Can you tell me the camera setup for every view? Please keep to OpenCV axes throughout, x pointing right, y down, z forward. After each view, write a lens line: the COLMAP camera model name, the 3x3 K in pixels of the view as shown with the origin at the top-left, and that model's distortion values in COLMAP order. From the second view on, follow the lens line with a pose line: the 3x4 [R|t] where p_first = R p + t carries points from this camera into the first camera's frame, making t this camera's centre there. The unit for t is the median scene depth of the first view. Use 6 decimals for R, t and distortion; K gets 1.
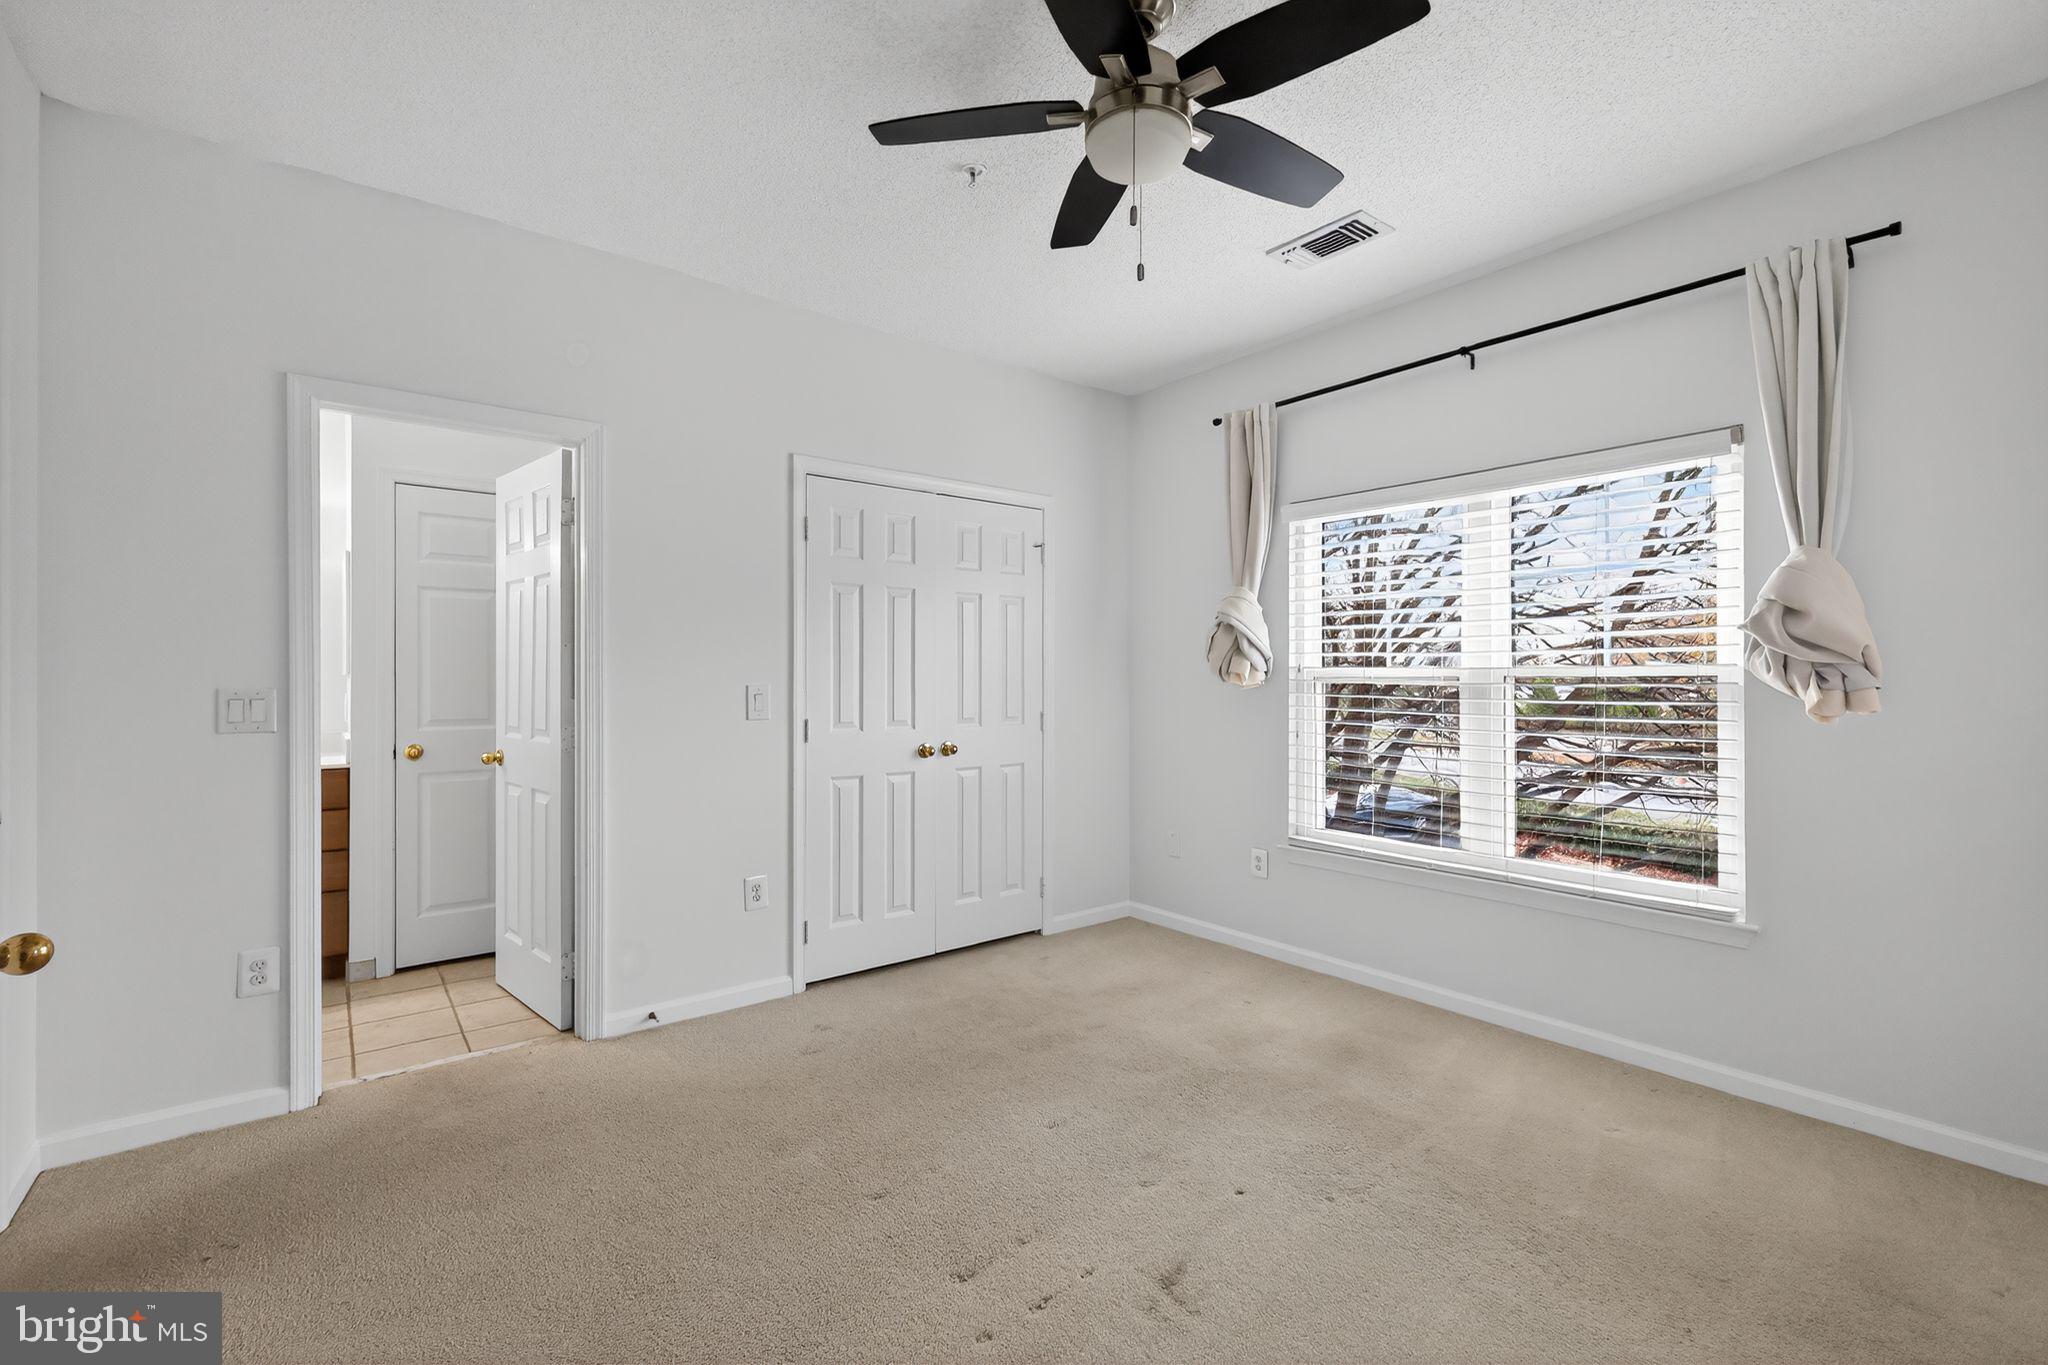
lens RADIAL K [[897.3, 0, 1025.5], [0, 897.3, 675.9], [0, 0, 1]] dist [0.004976, -0.000168]
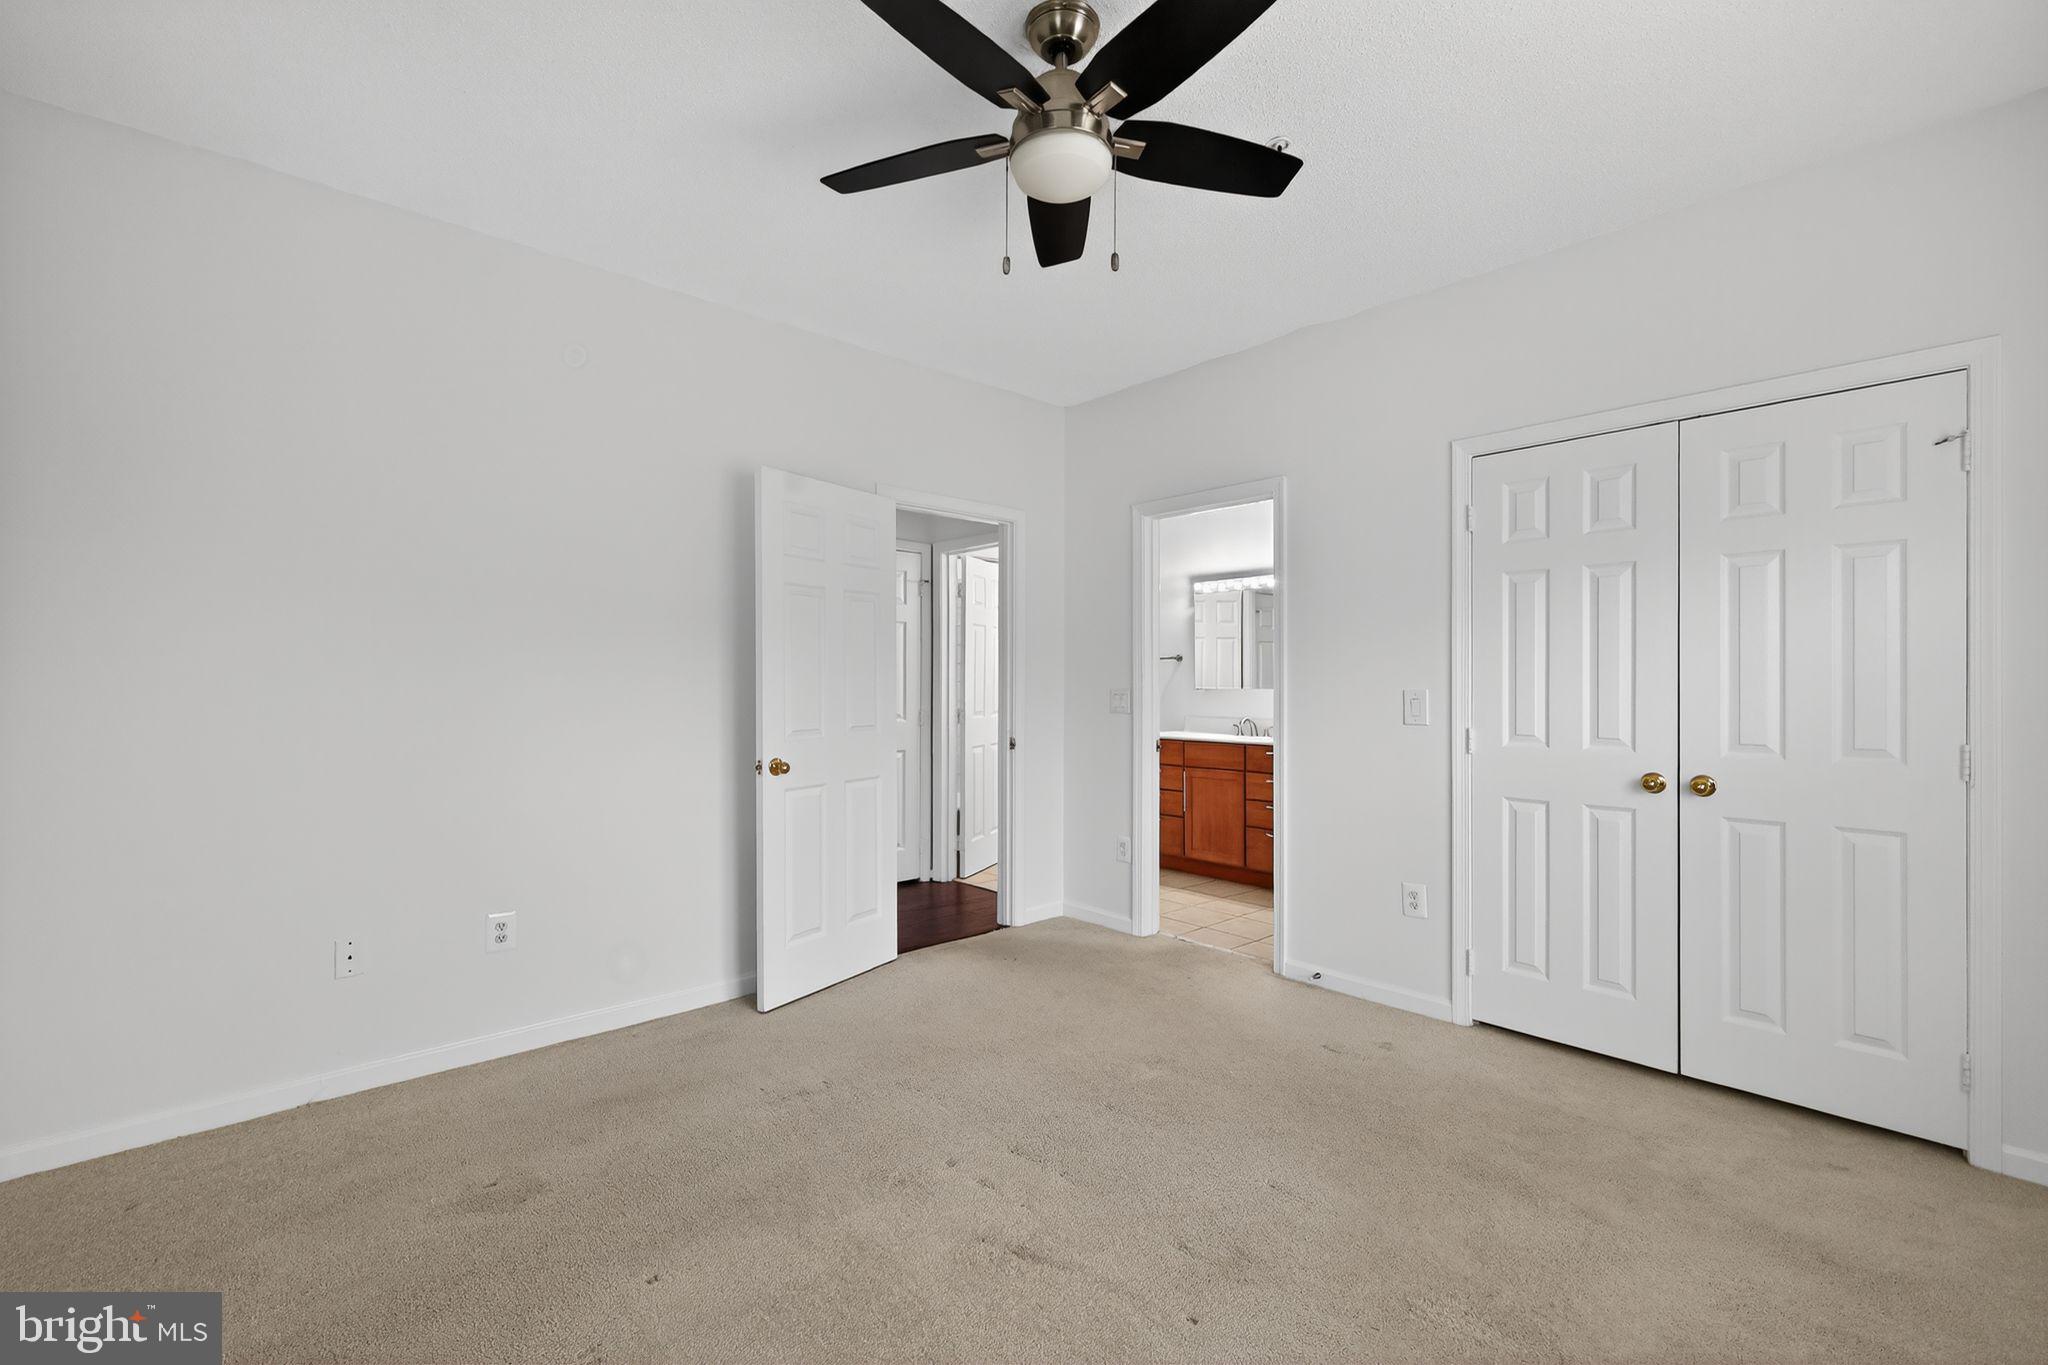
lens RADIAL K [[889.2, 0, 1024.0], [0, 889.2, 682.5], [0, 0, 1]] dist [0.004011, -0.000105]
pose [[0.065024, 0.001039, -0.997883, 0.646484], [0.004042, 0.999991, 0.001305, -0.000890], [0.997876, -0.004118, 0.065019, 0.508342]]
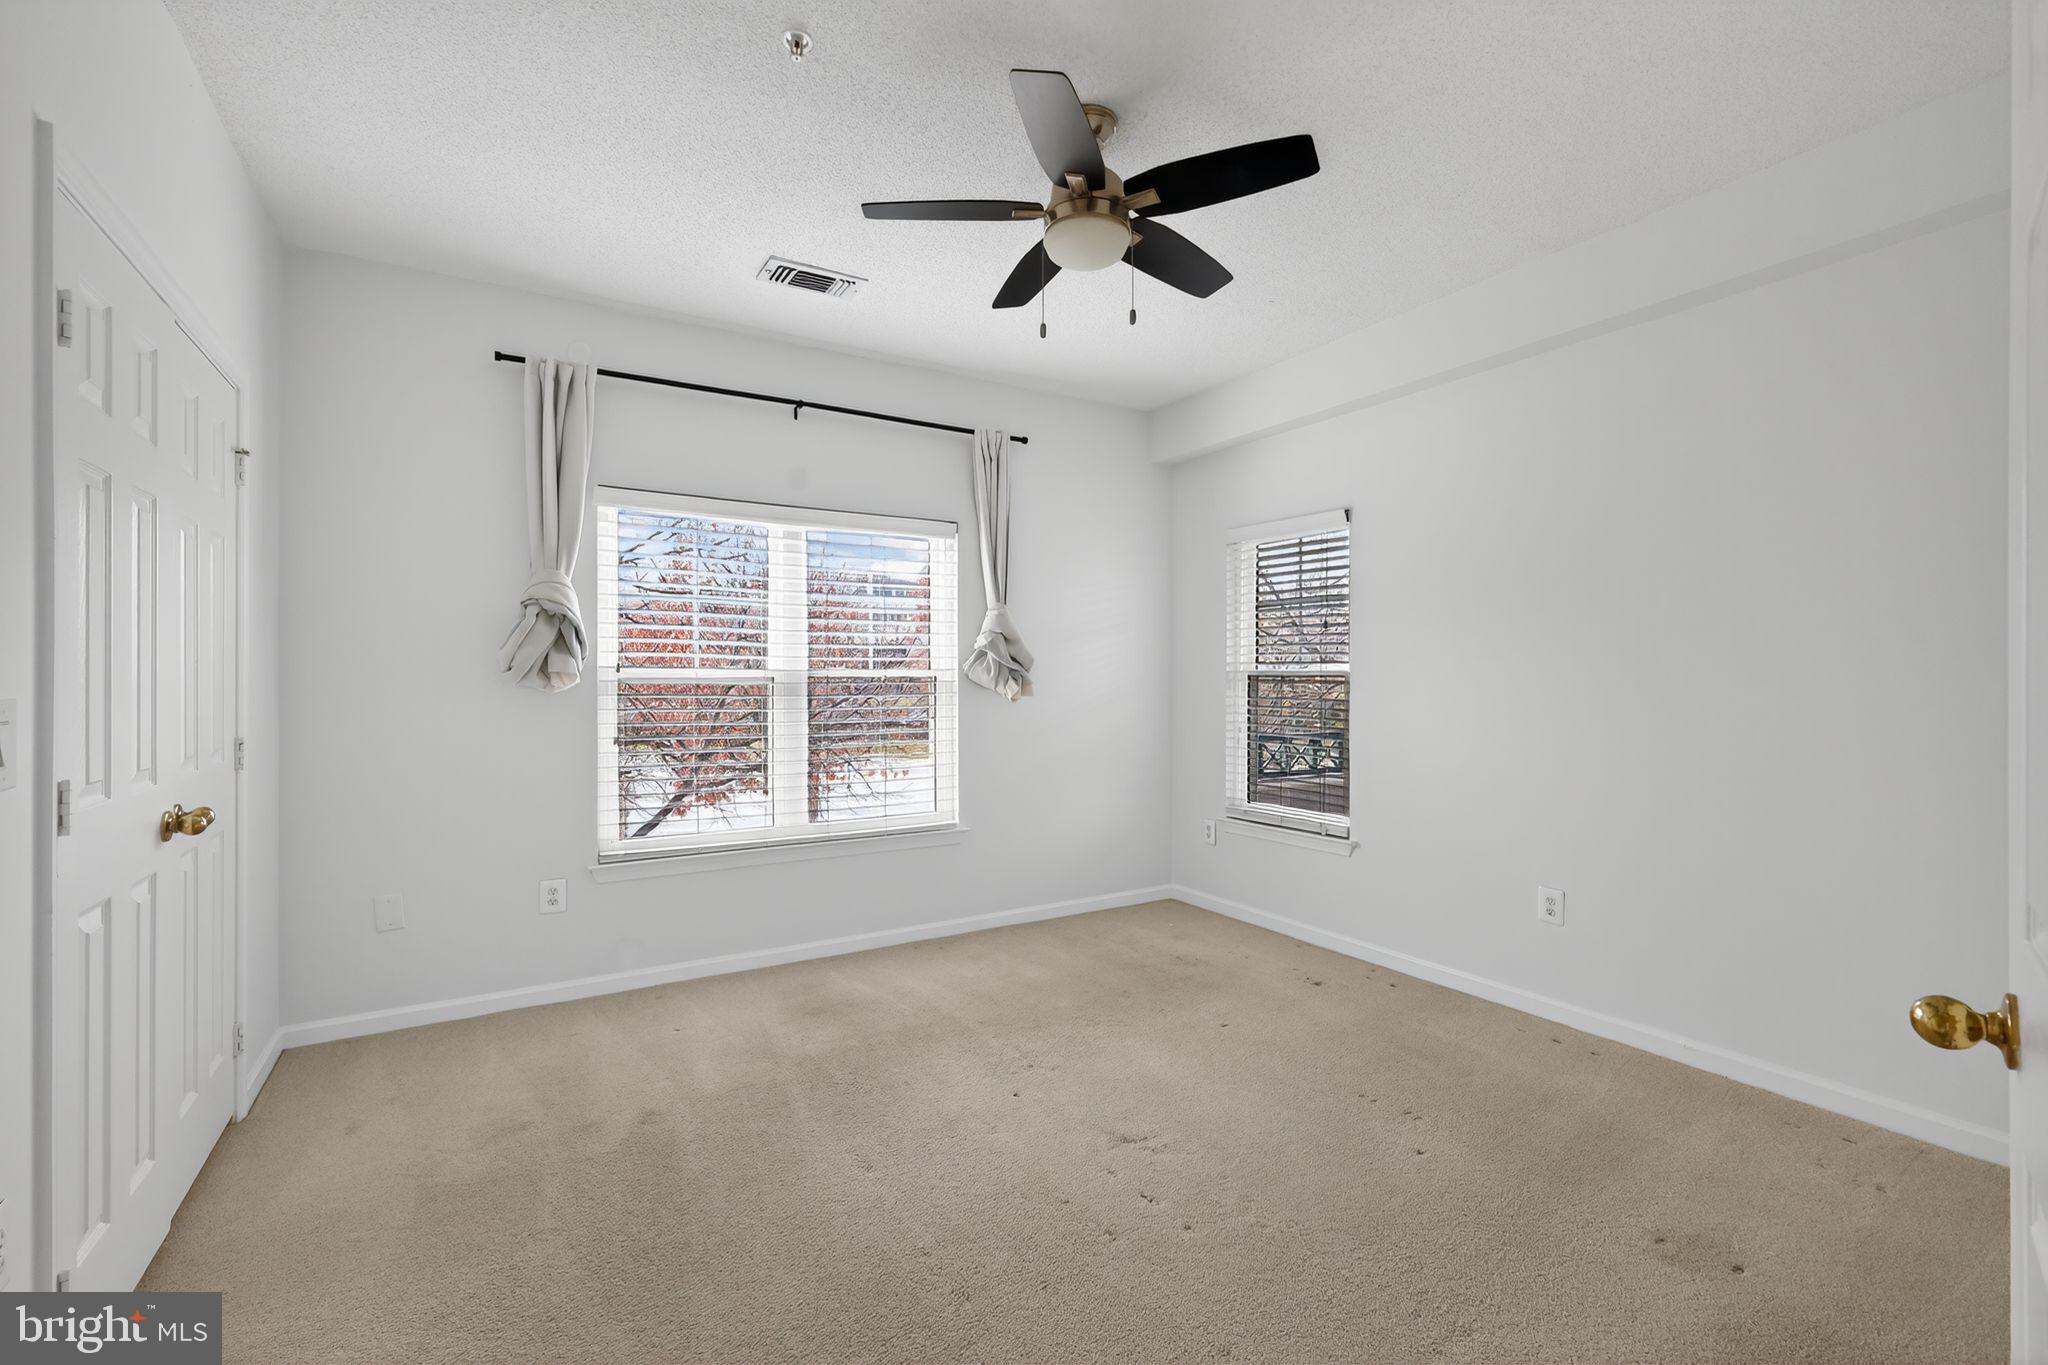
lens RADIAL K [[889.2, 0, 1024.0], [0, 889.2, 682.5], [0, 0, 1]] dist [0.004011, -0.000105]
pose [[0.125515, -0.002100, 0.992090, -0.604977], [0.000594, 0.999998, 0.002041, 0.005393], [-0.992092, 0.000333, 0.125516, 0.525084]]
